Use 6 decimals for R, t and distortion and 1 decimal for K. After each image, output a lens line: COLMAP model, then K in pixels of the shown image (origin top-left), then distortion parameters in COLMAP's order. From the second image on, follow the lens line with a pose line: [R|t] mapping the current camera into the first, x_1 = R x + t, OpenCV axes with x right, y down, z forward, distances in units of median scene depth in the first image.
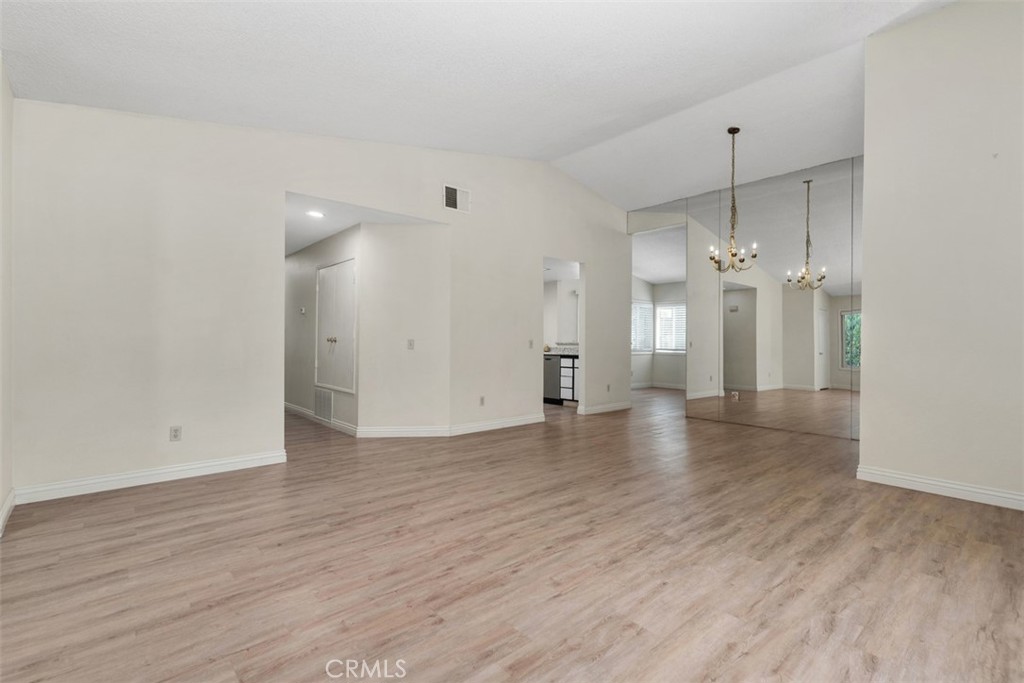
lens RADIAL K [[463.5, 0, 509.2], [0, 463.5, 340.7], [0, 0, 1]] dist [0.011144, -0.001470]
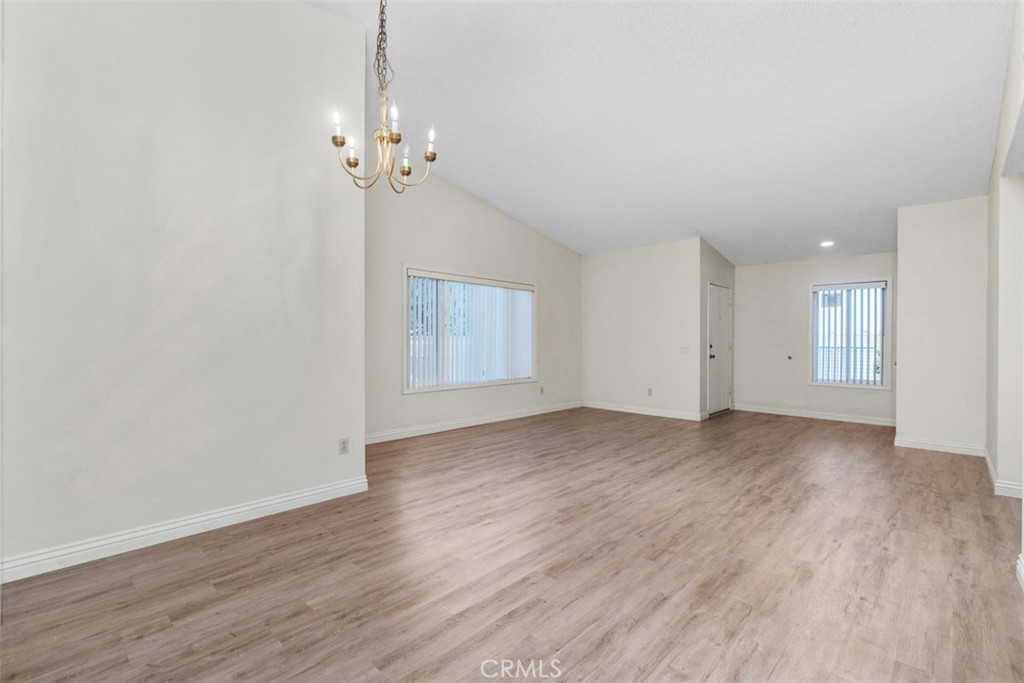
lens RADIAL K [[463.5, 0, 509.2], [0, 463.5, 340.7], [0, 0, 1]] dist [0.011144, -0.001470]
pose [[-0.995050, -0.013136, -0.098502, 0.595961], [-0.012989, 0.999913, -0.002141, -0.010752], [0.098522, -0.000851, -0.995135, 2.115275]]
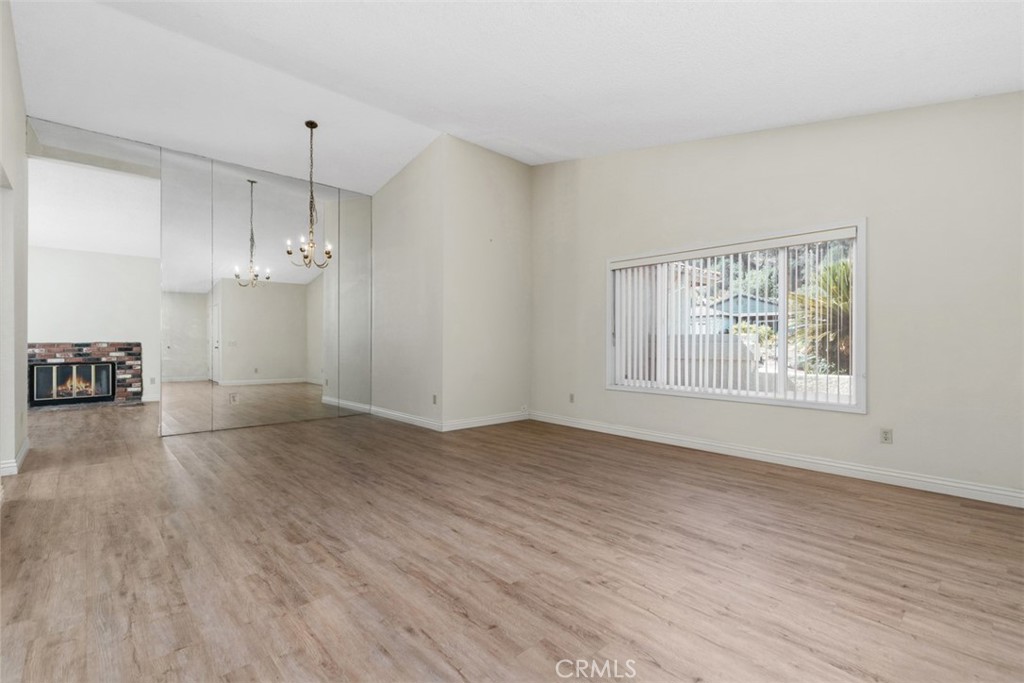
lens RADIAL K [[463.5, 0, 509.2], [0, 463.5, 340.7], [0, 0, 1]] dist [0.011144, -0.001470]
pose [[-0.023209, -0.003363, 0.999725, -0.763043], [-0.005732, 0.999978, 0.003231, 0.003945], [-0.999714, -0.005655, -0.023227, 0.886398]]
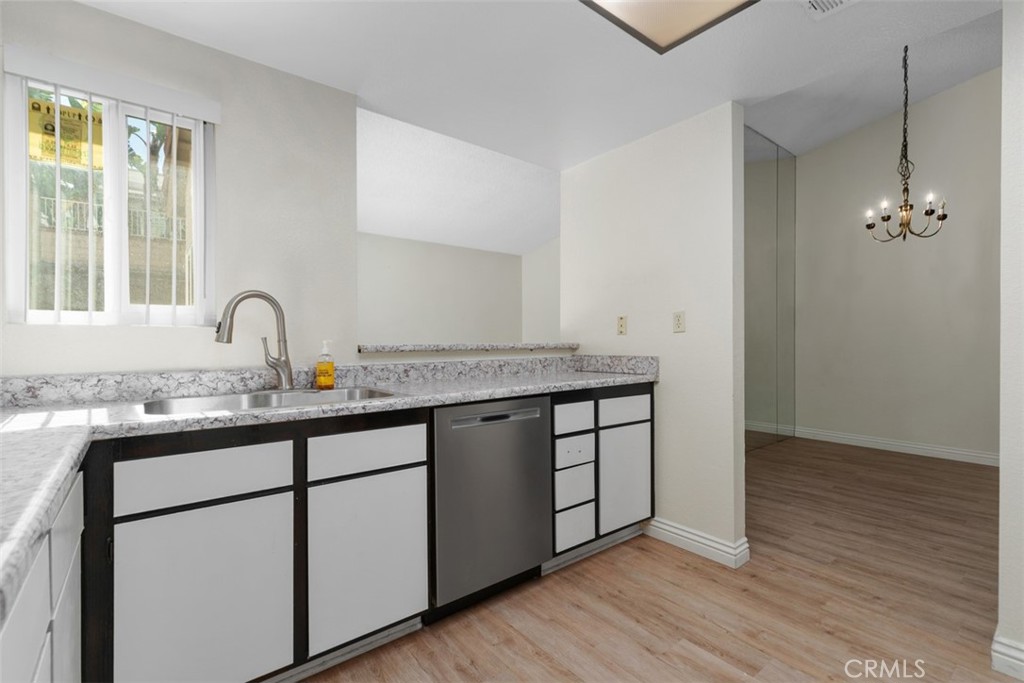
lens RADIAL K [[463.5, 0, 509.2], [0, 463.5, 340.7], [0, 0, 1]] dist [0.011144, -0.001470]
pose [[0.042579, -0.007081, 0.999068, -0.360757], [-0.002642, 0.999971, 0.007200, -0.003025], [-0.999090, -0.002946, 0.042559, 2.292427]]
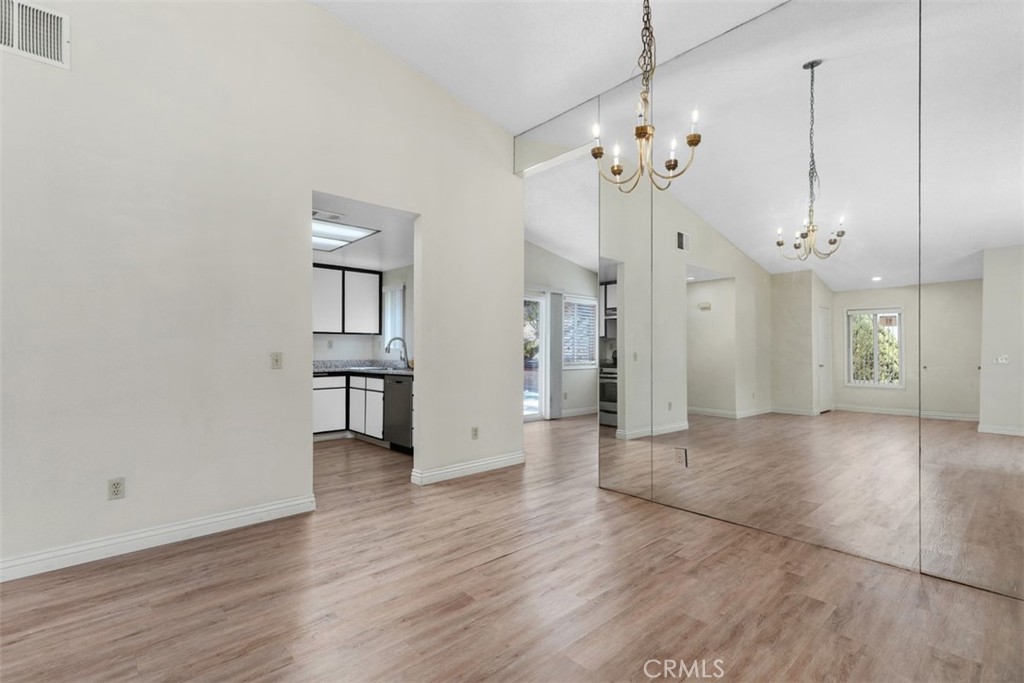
lens RADIAL K [[467.8, 0, 512.0], [0, 467.8, 351.9], [0, 0, 1]] dist [0.009493, -0.000389]
pose [[0.999684, -0.007454, 0.024012, 0.514704], [0.007338, 0.999961, 0.004901, -0.005072], [-0.024048, -0.004724, 0.999700, 0.858222]]
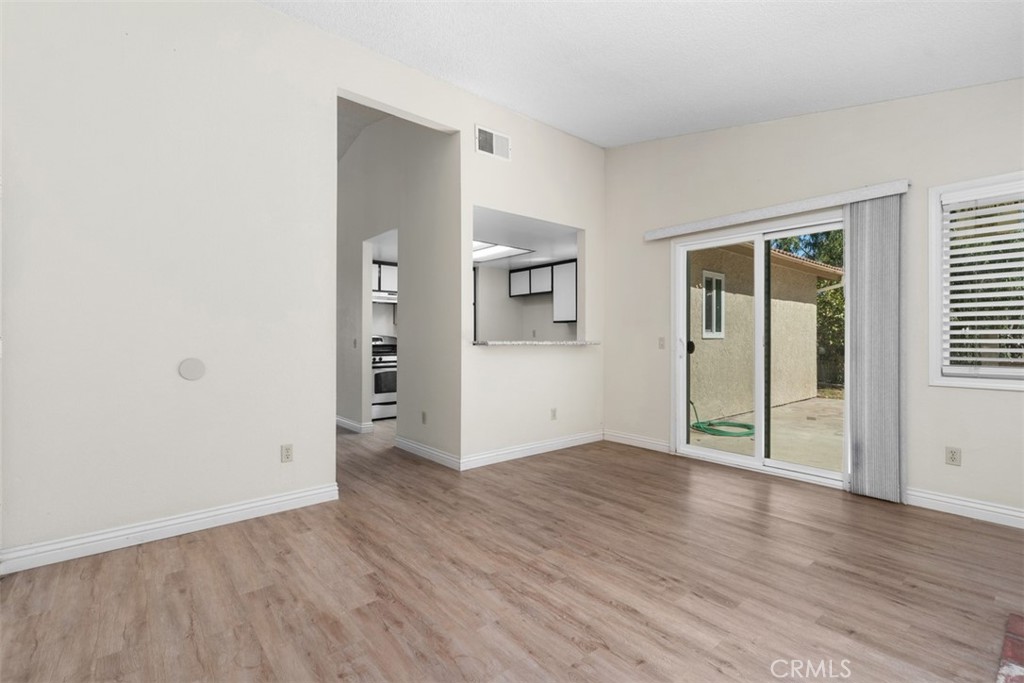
lens RADIAL K [[463.5, 0, 509.2], [0, 463.5, 340.7], [0, 0, 1]] dist [0.011144, -0.001470]
pose [[-0.019989, -0.003638, -0.999794, 1.679682], [0.003726, 0.999986, -0.003713, 0.010985], [0.999793, -0.003800, -0.019975, 2.340299]]
